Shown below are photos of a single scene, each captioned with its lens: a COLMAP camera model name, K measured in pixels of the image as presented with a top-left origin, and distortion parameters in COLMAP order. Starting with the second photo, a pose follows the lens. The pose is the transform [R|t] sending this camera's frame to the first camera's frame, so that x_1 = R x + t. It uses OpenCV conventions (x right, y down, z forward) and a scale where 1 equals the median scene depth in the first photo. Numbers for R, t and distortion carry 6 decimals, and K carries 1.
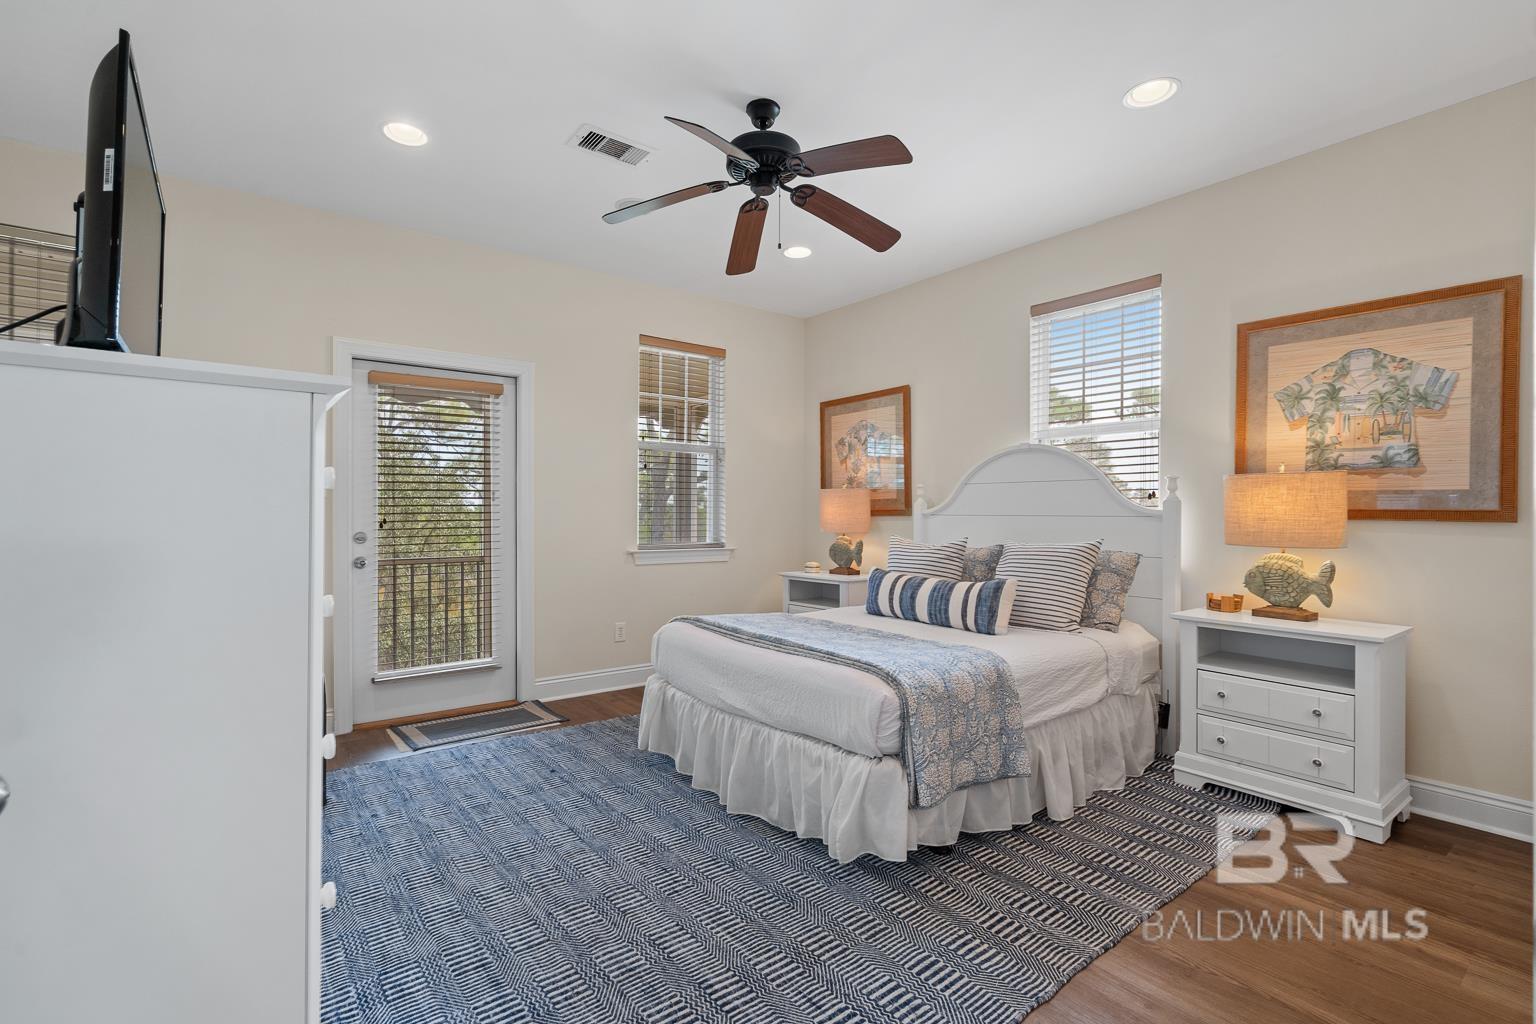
lens RADIAL K [[702.1, 0, 760.8], [0, 702.1, 511.9], [0, 0, 1]] dist [-0.009080, 0.005348]
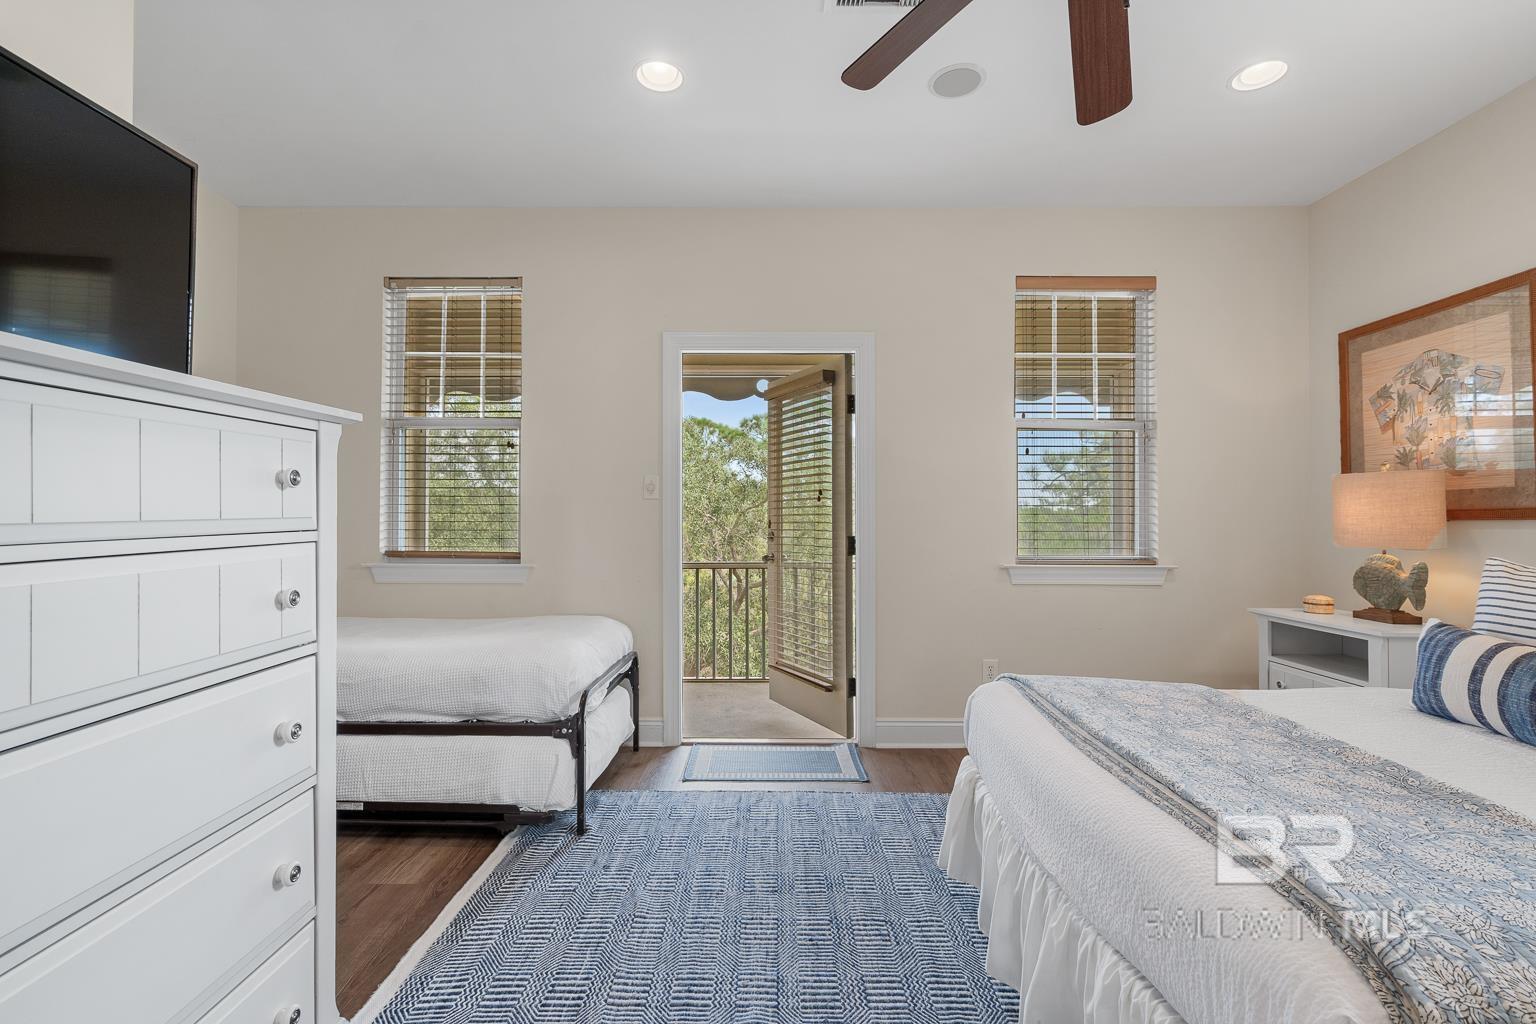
lens RADIAL K [[702.1, 0, 775.5], [0, 702.1, 507.6], [0, 0, 1]] dist [-0.009080, 0.005348]
pose [[0.790006, -0.007765, -0.613050, 0.076449], [0.000788, 0.999932, -0.011650, 0.002357], [0.613099, 0.008720, 0.789958, 0.244133]]
